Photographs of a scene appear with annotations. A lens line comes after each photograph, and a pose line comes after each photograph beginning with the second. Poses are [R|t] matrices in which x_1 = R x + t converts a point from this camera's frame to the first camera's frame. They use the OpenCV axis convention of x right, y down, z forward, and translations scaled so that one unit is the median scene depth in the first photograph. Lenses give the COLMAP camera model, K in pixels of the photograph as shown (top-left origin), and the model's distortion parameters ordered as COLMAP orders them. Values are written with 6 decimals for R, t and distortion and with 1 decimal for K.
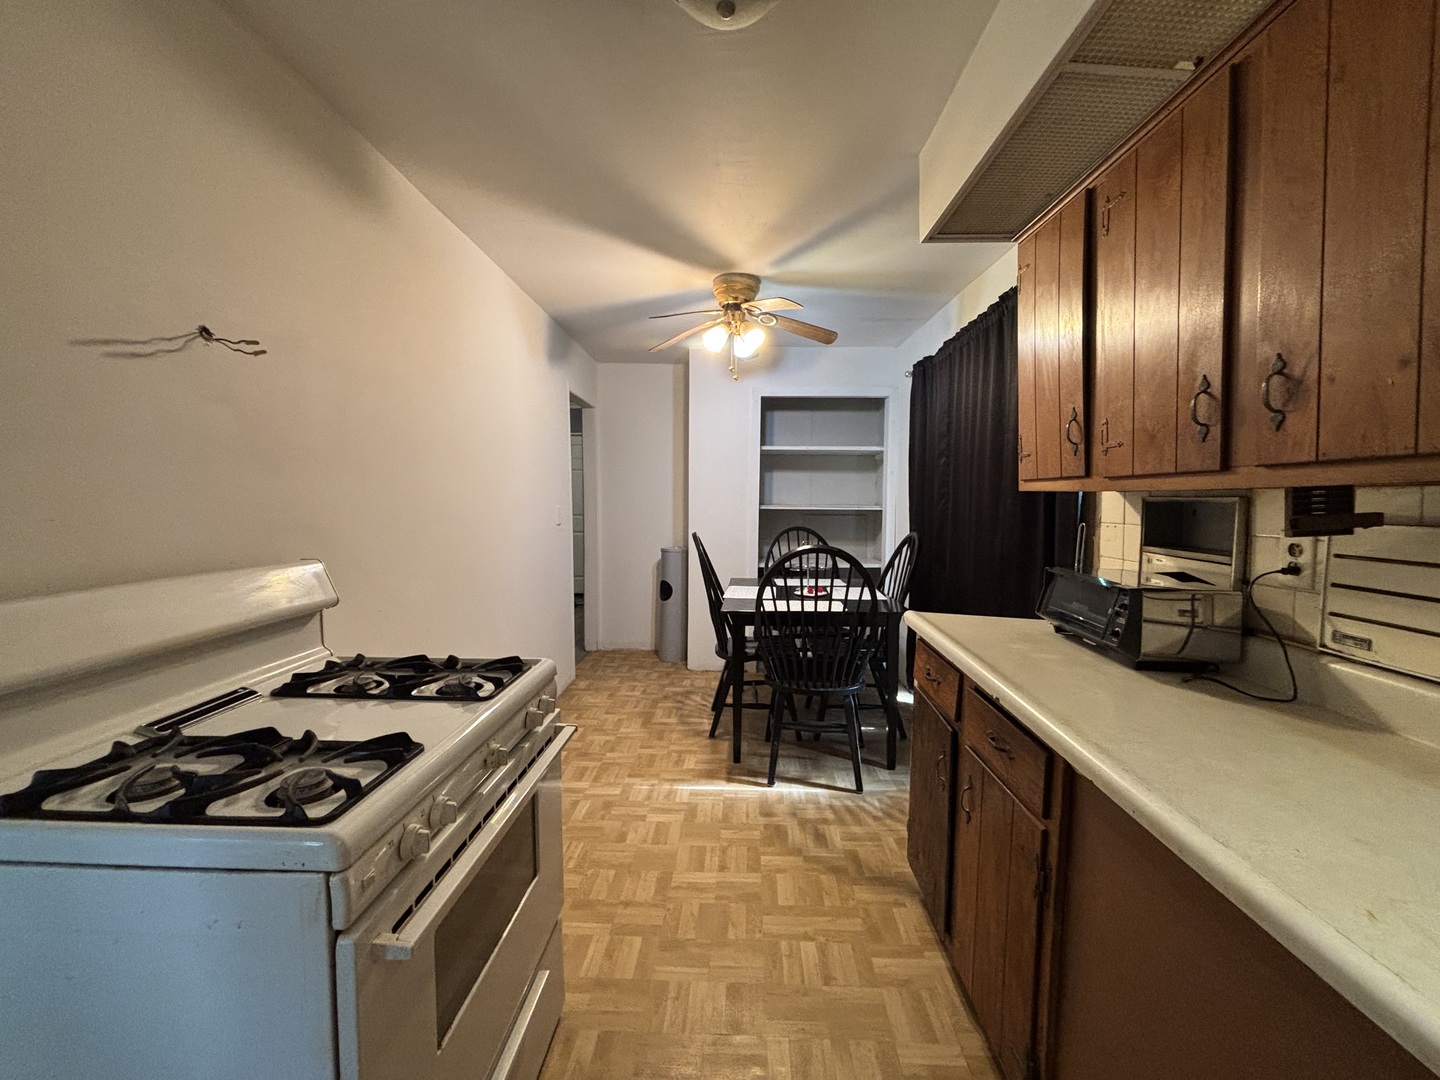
lens RADIAL K [[582.0, 0, 721.4], [0, 582.0, 530.6], [0, 0, 1]] dist [0.002651, -0.001155]
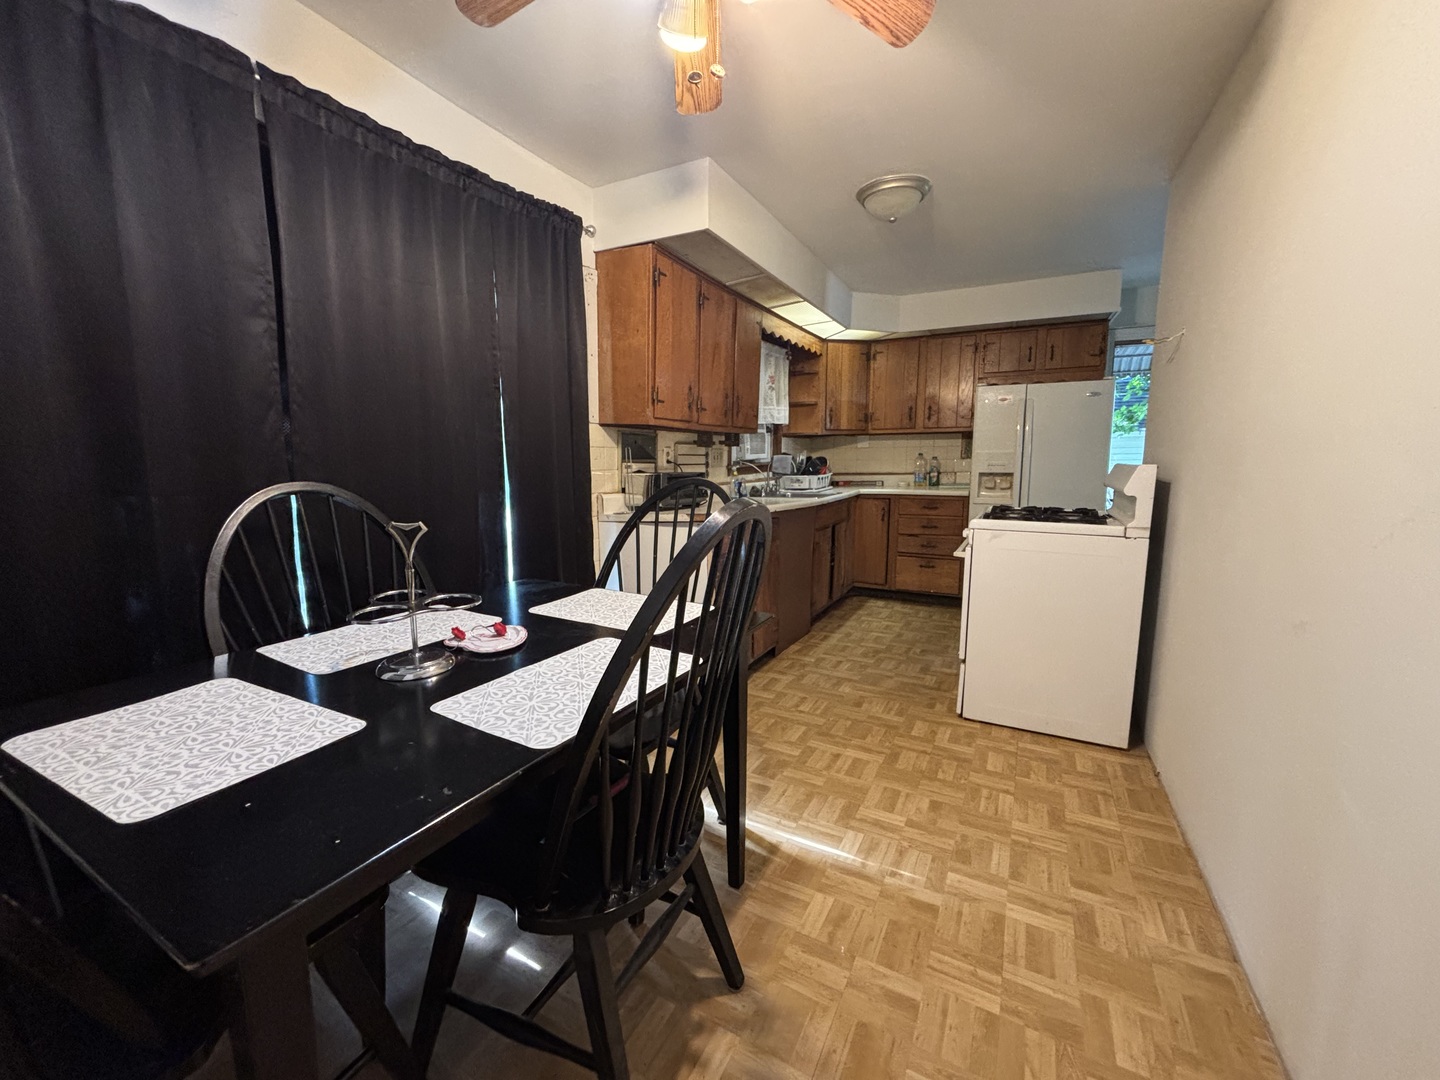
lens RADIAL K [[582.0, 0, 716.7], [0, 582.0, 533.8], [0, 0, 1]] dist [0.002651, -0.001155]
pose [[-0.898838, -0.063563, 0.433648, -0.217372], [0.023000, 0.981223, 0.191498, -0.056730], [-0.437678, 0.182100, -0.880499, 1.747416]]
